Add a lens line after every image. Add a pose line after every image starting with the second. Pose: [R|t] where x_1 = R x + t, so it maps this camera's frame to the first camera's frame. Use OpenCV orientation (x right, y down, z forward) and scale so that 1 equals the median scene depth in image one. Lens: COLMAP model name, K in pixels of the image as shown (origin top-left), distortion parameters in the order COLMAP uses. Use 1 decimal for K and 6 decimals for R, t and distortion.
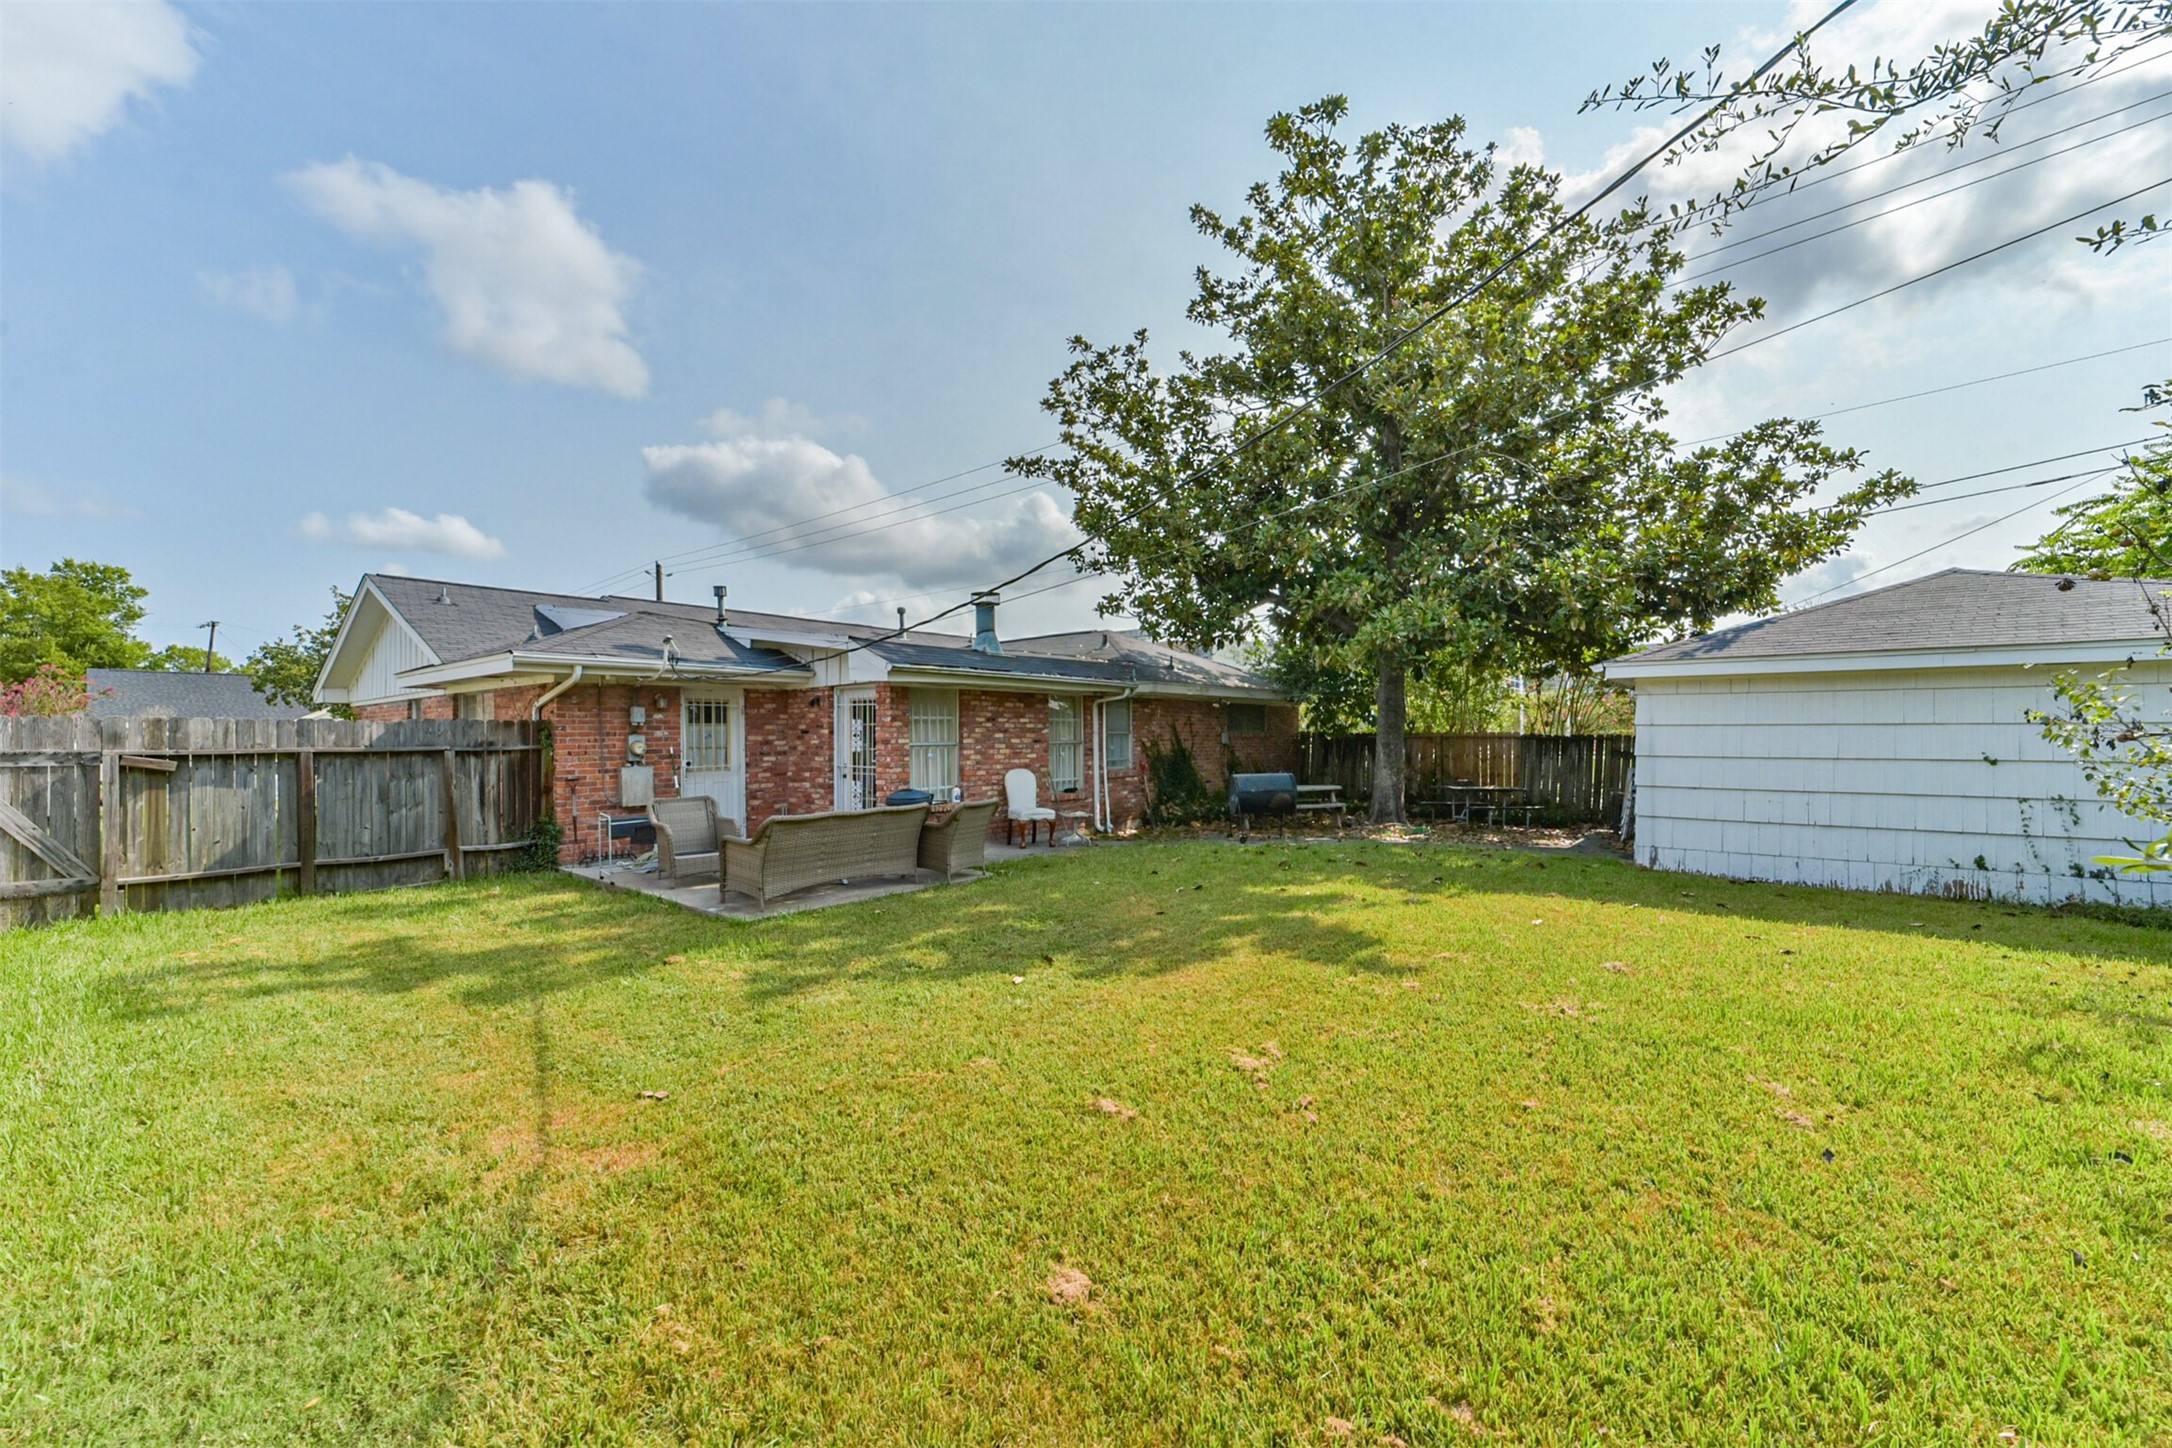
lens RADIAL K [[855.0, 0, 1089.3], [0, 855.0, 735.1], [0, 0, 1]] dist [-0.001414, 0.000320]
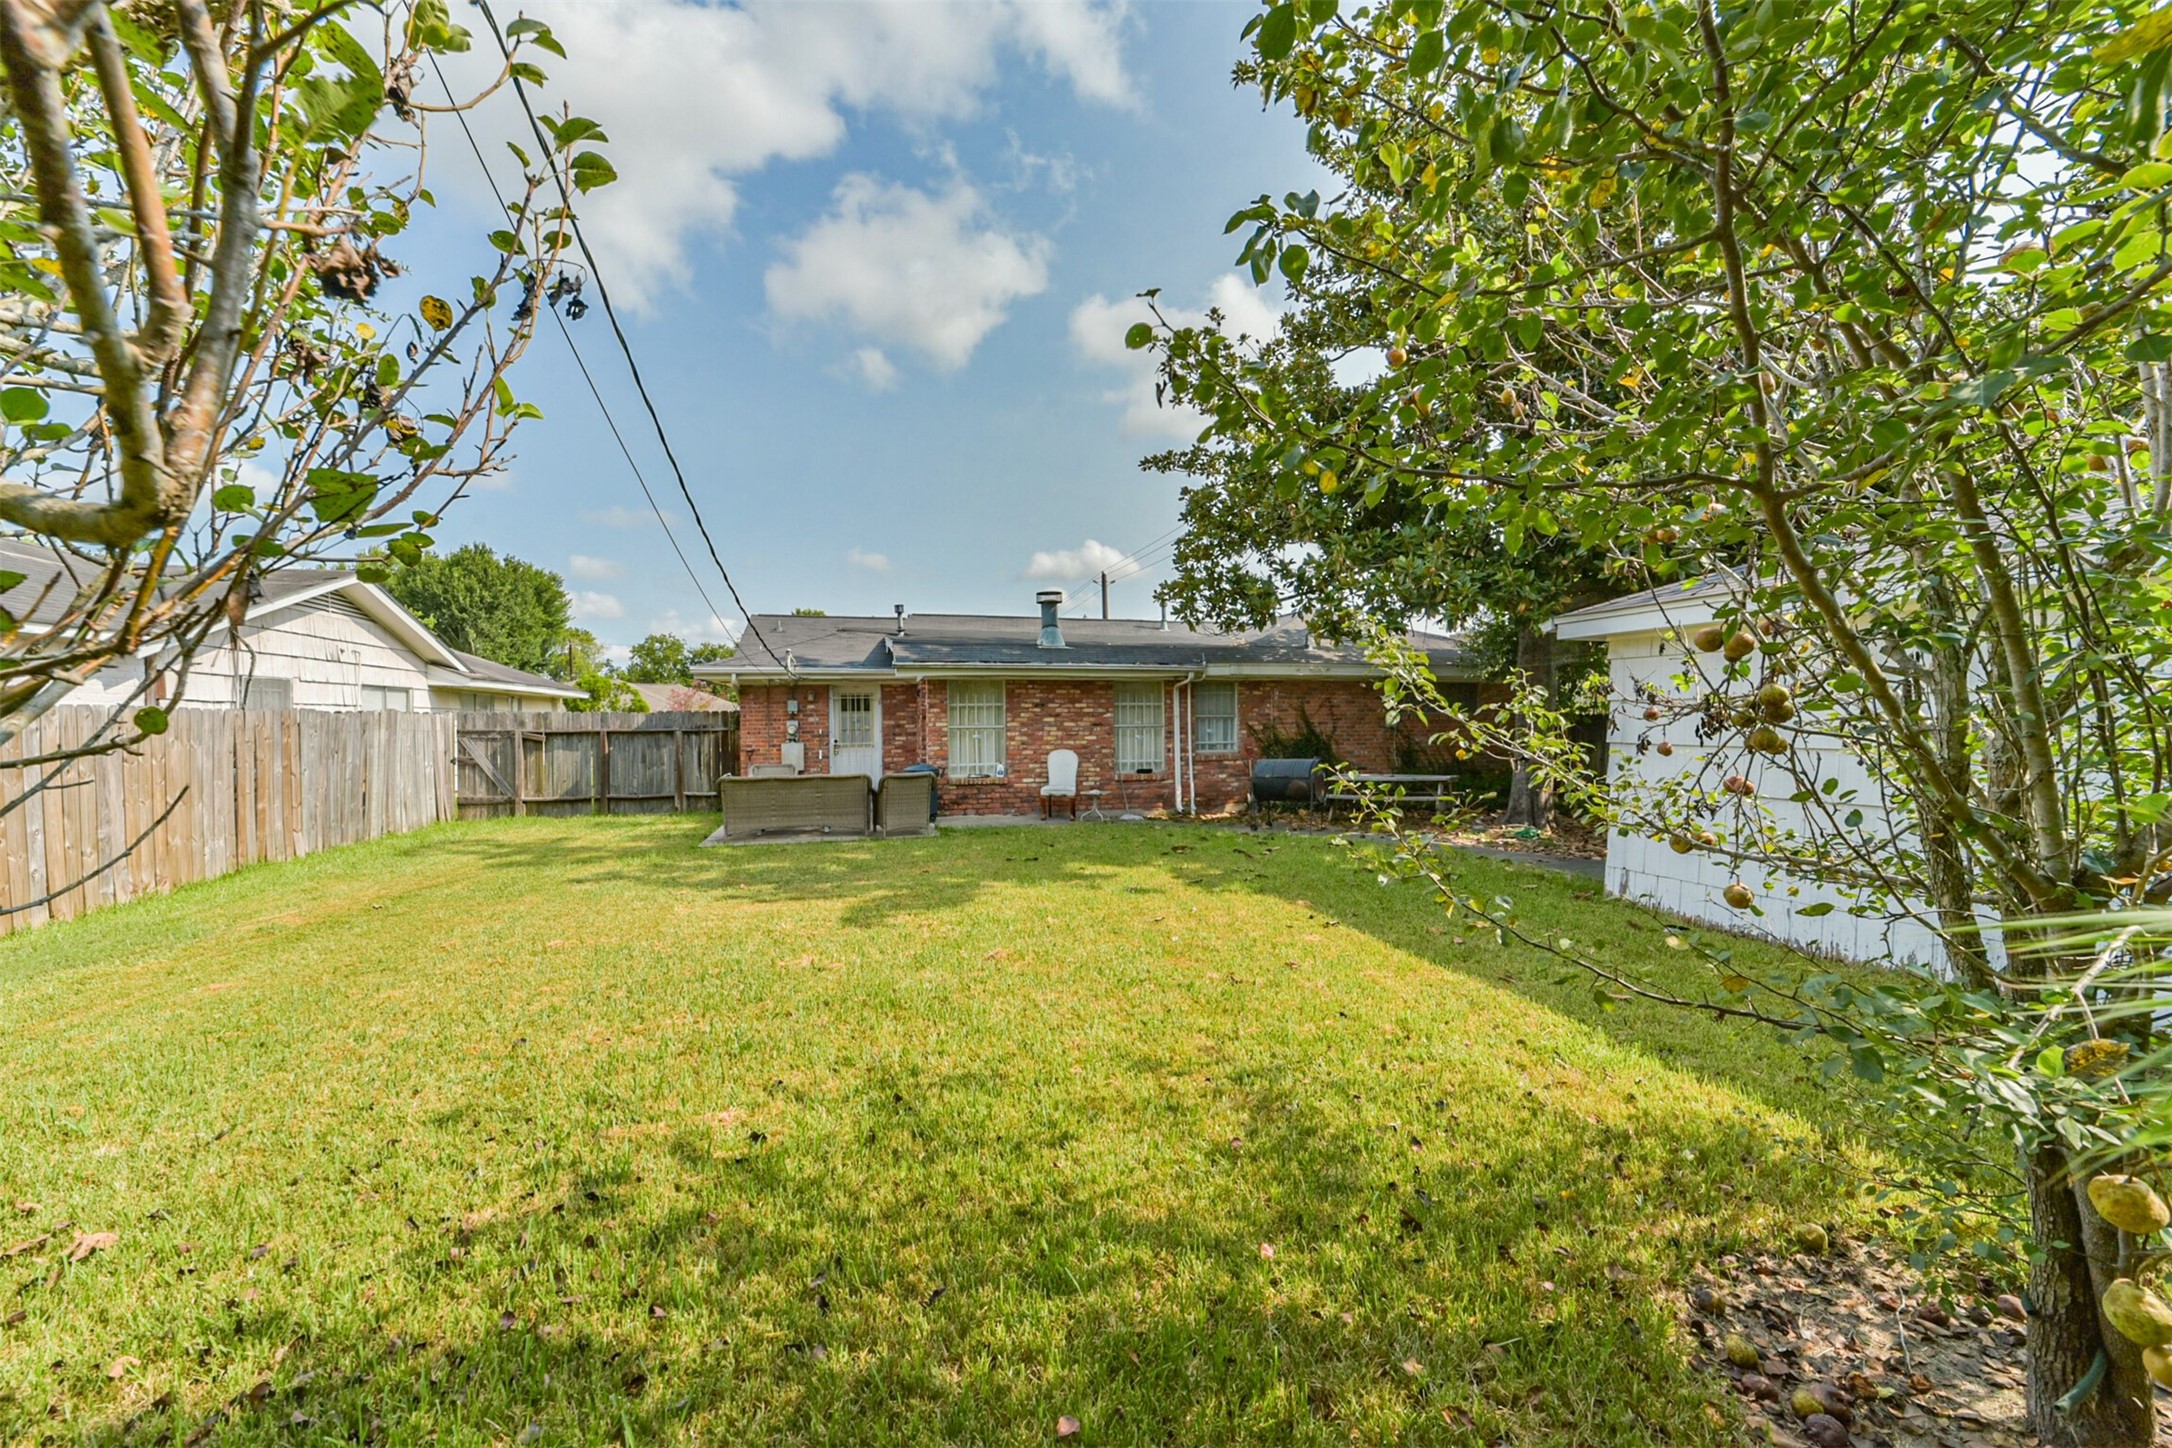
lens RADIAL K [[855.0, 0, 1084.8], [0, 855.0, 724.9], [0, 0, 1]] dist [-0.001414, 0.000320]
pose [[0.809325, -0.000875, -0.587361, 0.672573], [0.005013, 0.999973, 0.005418, 0.002084], [0.587340, -0.007330, 0.809307, 0.135887]]
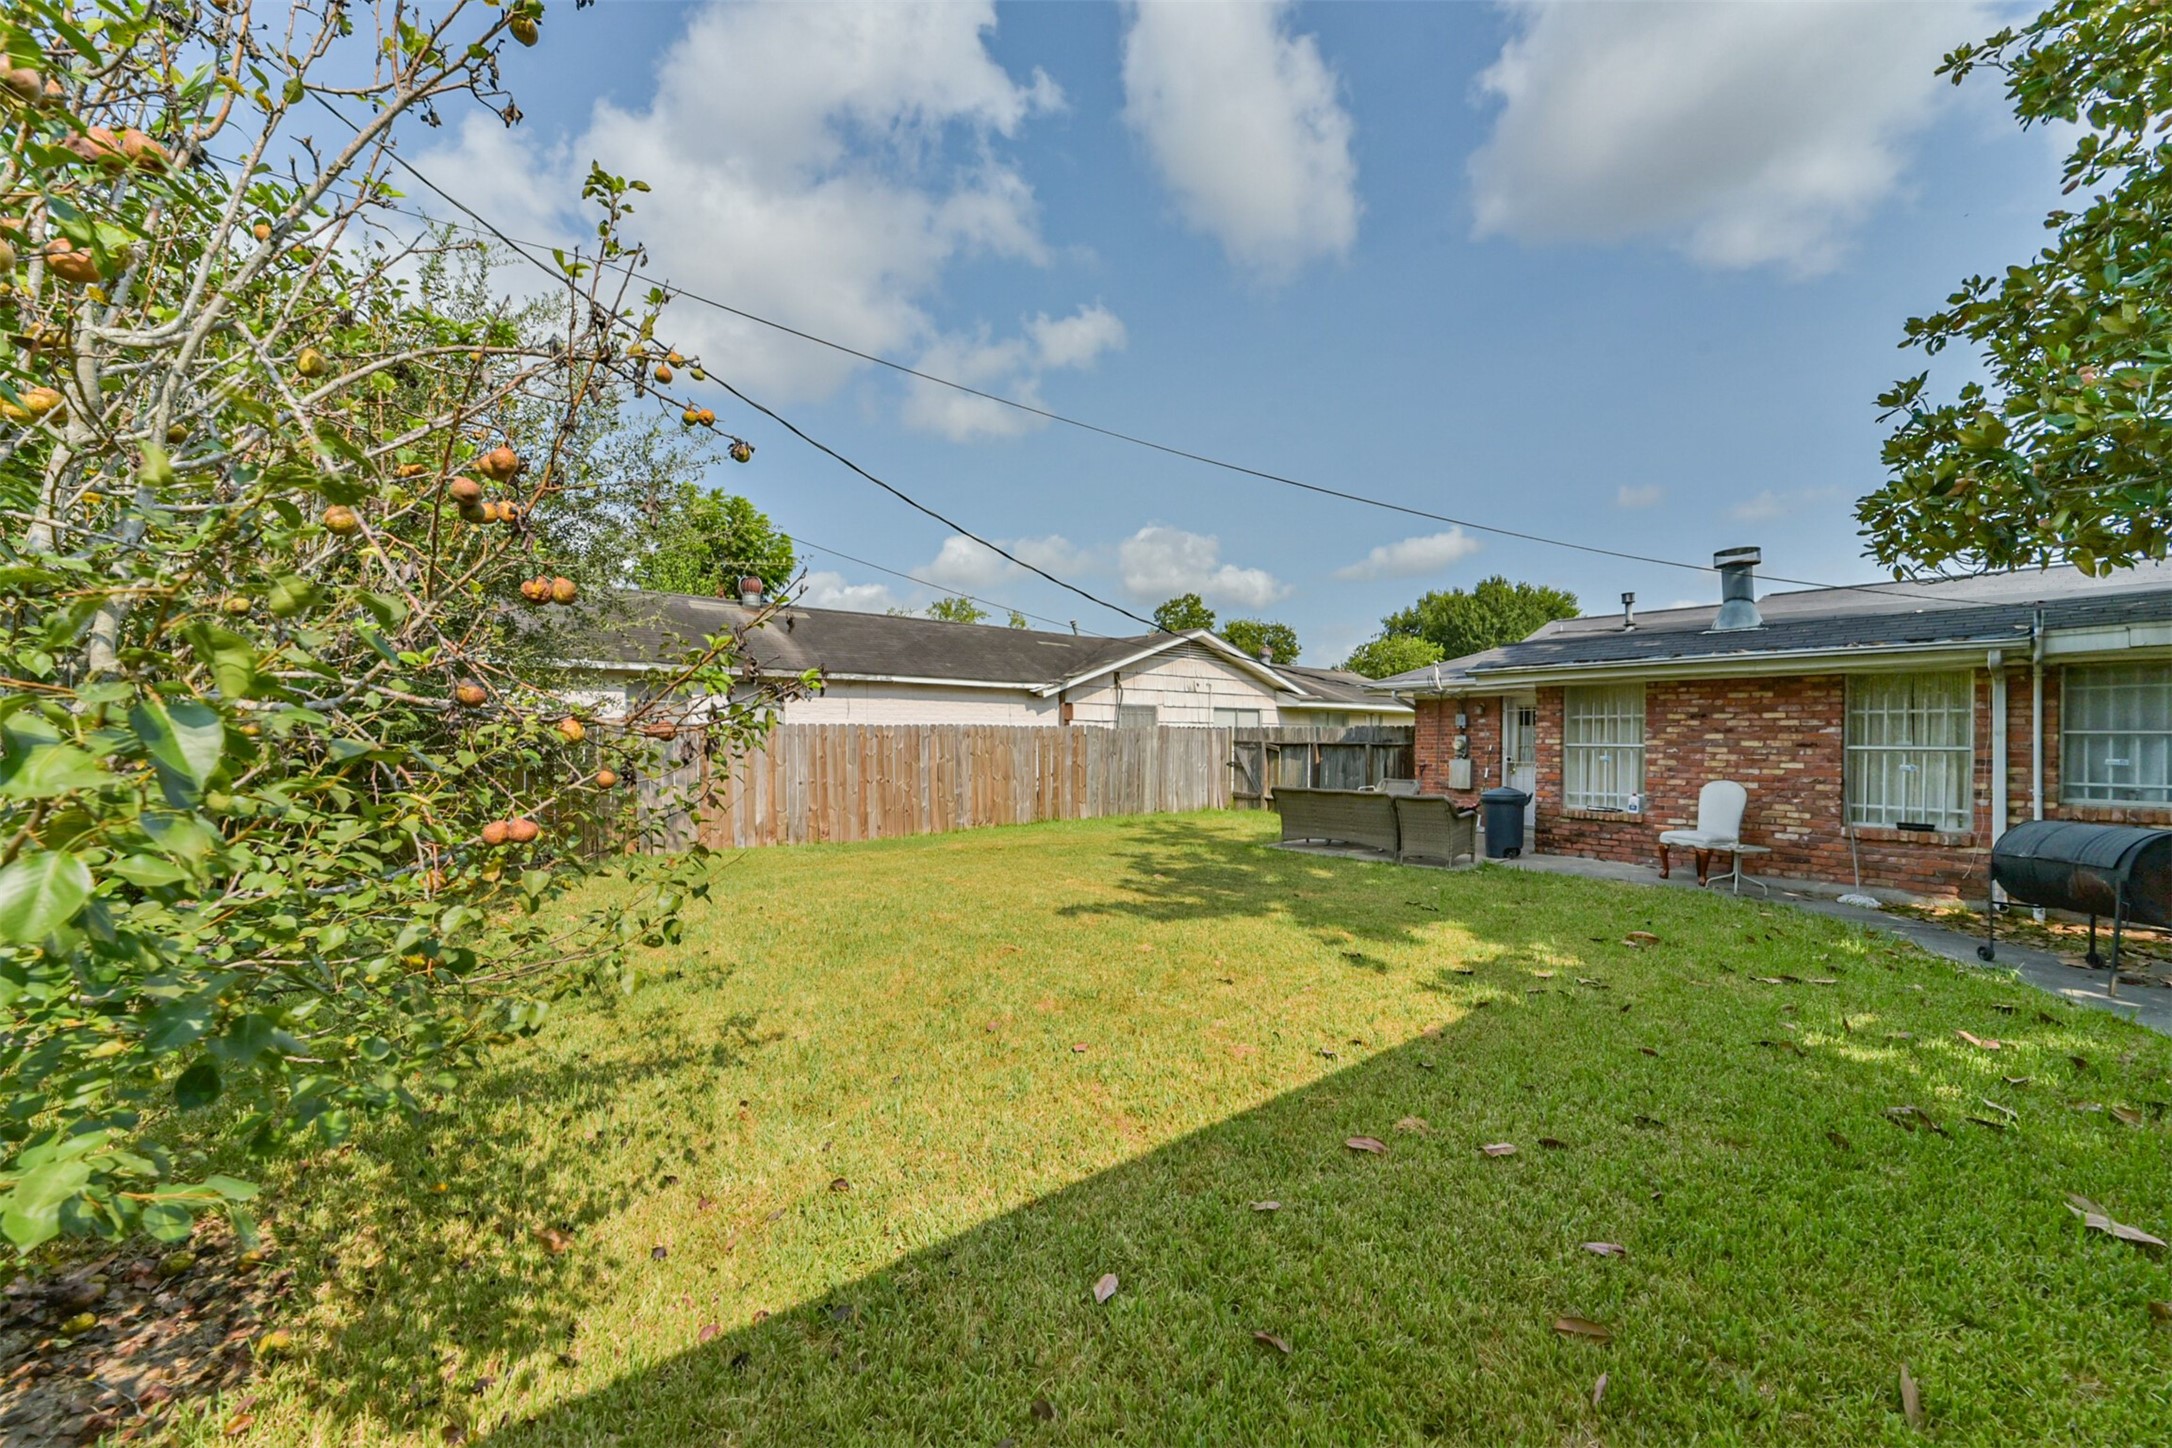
lens RADIAL K [[855.0, 0, 1098.4], [0, 855.0, 732.3], [0, 0, 1]] dist [-0.001414, 0.000320]
pose [[-0.195266, -0.003823, -0.980743, 0.866181], [-0.004536, 0.999985, -0.002994, 0.001860], [0.980740, 0.003864, -0.195280, 0.686868]]
